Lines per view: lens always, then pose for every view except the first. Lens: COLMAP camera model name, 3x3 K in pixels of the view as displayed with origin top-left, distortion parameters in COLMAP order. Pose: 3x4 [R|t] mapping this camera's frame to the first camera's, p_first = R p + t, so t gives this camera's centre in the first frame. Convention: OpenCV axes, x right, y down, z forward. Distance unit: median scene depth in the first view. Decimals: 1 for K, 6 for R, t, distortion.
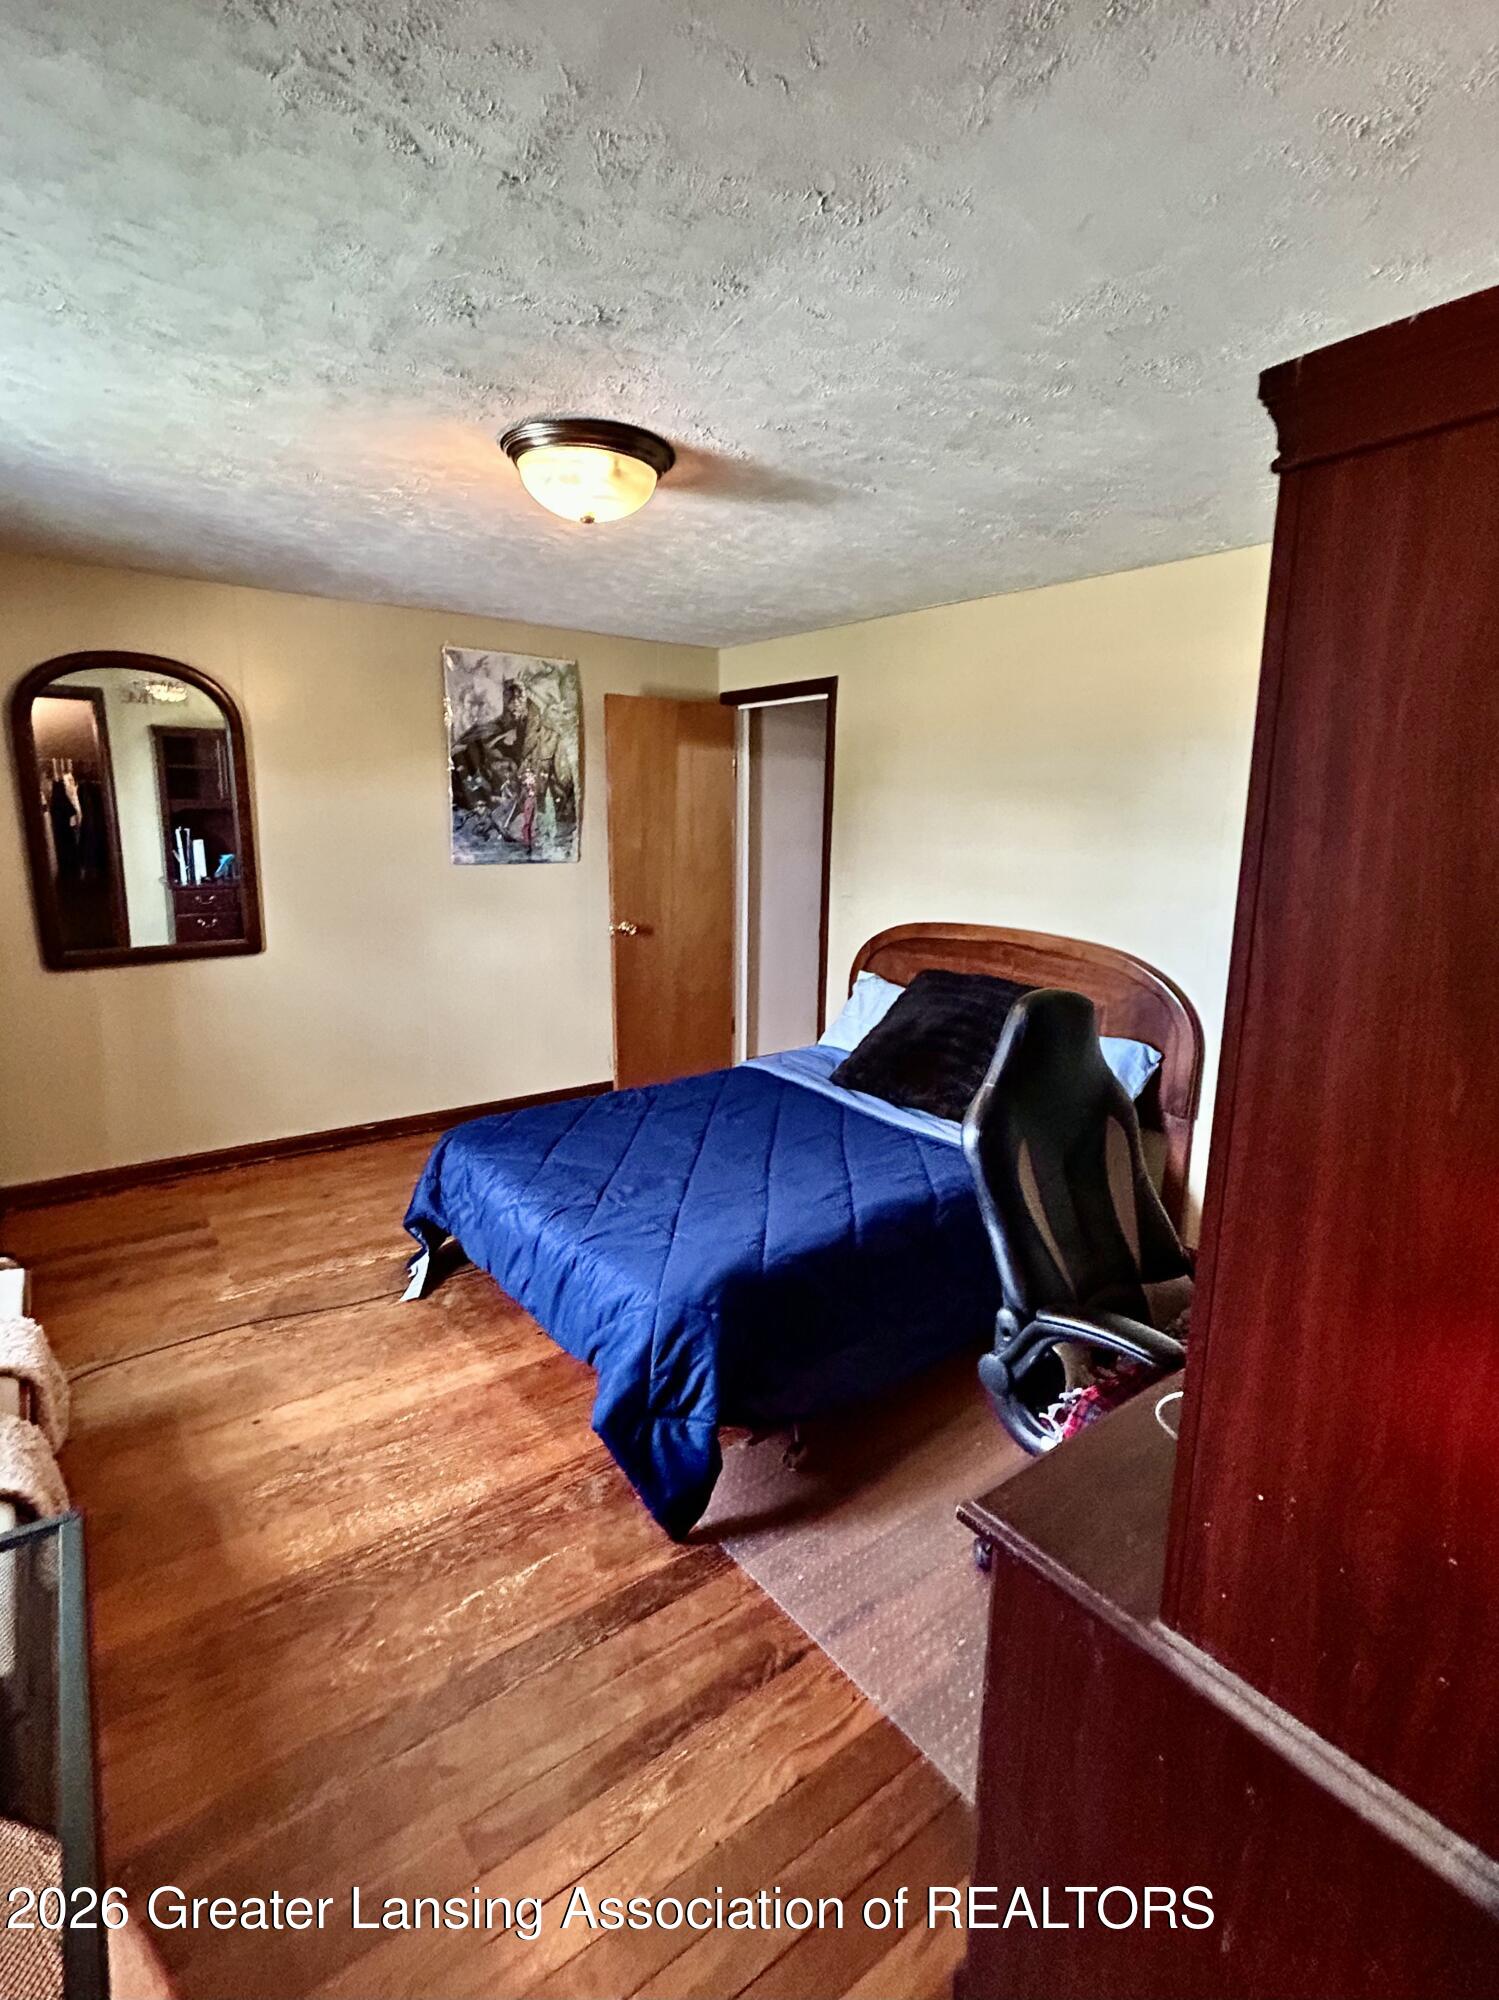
lens RADIAL K [[943.4, 0, 747.0], [0, 943.4, 993.7], [0, 0, 1]] dist [-0.000259, -0.000065]
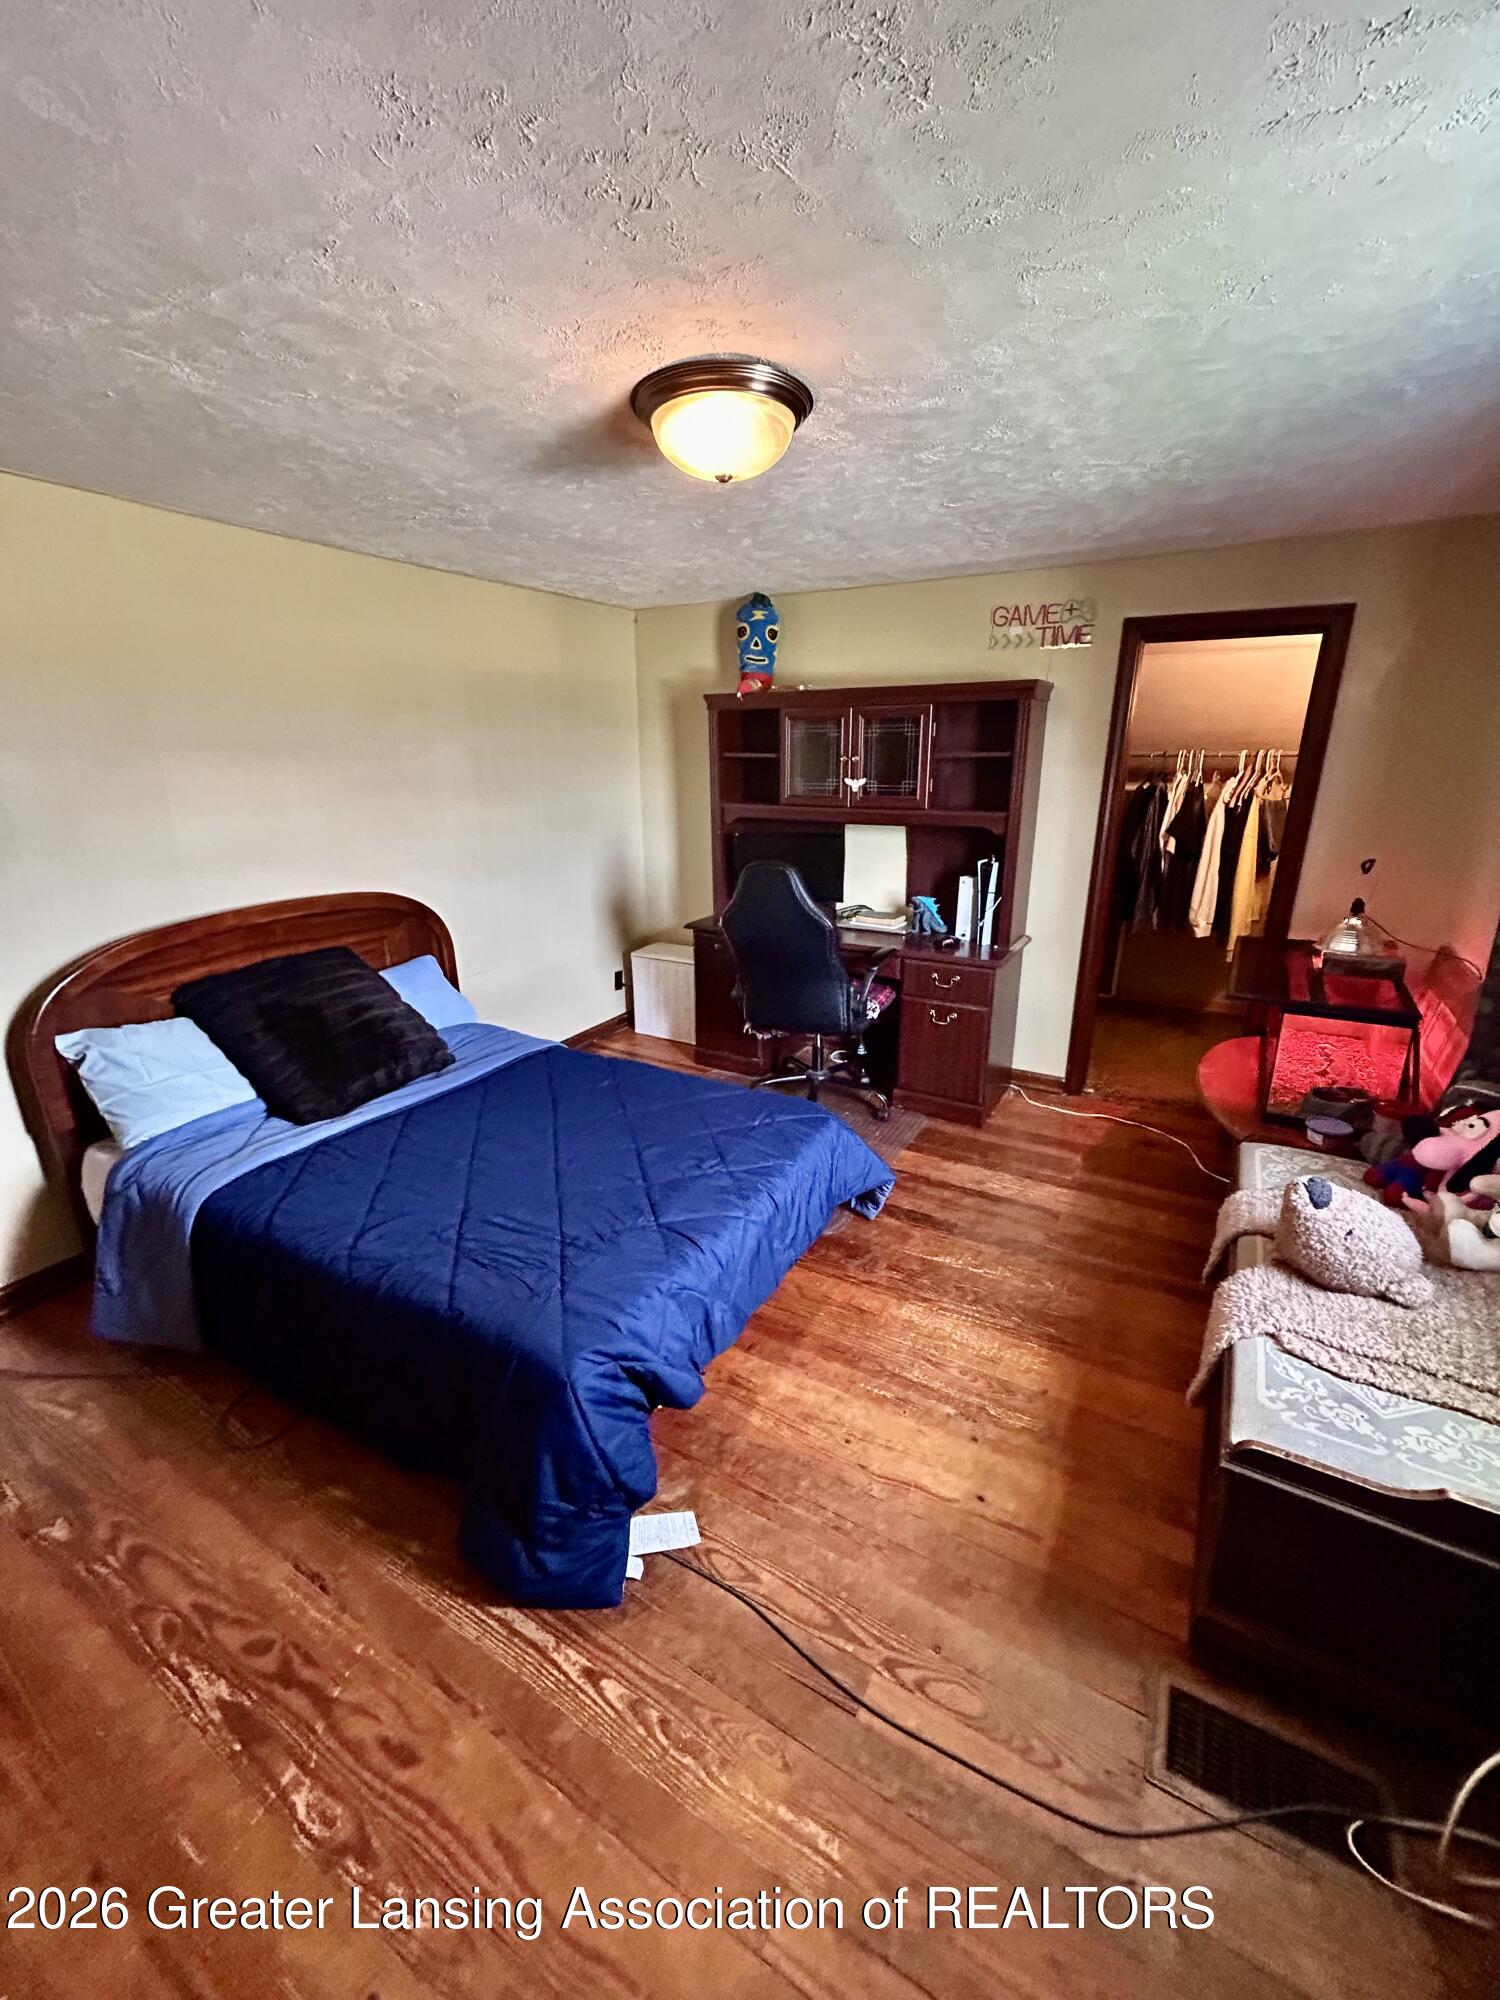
lens RADIAL K [[817.7, 0, 747.7], [0, 817.7, 1002.9], [0, 0, 1]] dist [-0.000458, -0.000037]
pose [[-0.383147, -0.297255, 0.874550, -1.021638], [0.185930, 0.902604, 0.388247, -0.325471], [-0.904781, 0.311361, -0.290562, 1.341818]]
